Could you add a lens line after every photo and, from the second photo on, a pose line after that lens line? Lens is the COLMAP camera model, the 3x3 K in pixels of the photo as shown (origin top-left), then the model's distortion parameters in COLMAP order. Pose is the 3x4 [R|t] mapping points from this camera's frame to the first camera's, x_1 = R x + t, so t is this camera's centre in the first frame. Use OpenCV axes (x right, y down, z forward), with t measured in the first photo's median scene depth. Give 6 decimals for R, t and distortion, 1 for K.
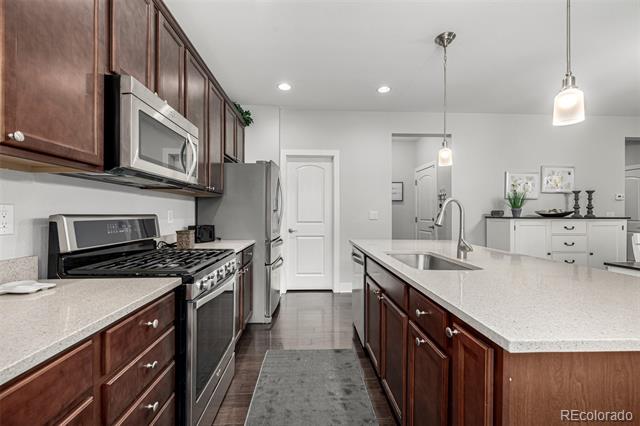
lens RADIAL K [[272.0, 0, 320.0], [0, 272.0, 213.0], [0, 0, 1]] dist [-0.000077, 0.000167]
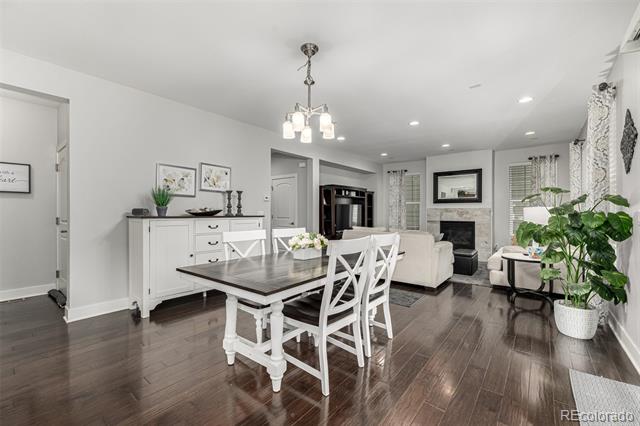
lens RADIAL K [[272.0, 0, 320.0], [0, 272.0, 213.0], [0, 0, 1]] dist [-0.000077, 0.000167]
pose [[0.665998, -0.001391, 0.745952, 0.398418], [-0.002932, 0.999986, 0.004483, -0.001050], [-0.745948, -0.005173, 0.665984, 0.044376]]
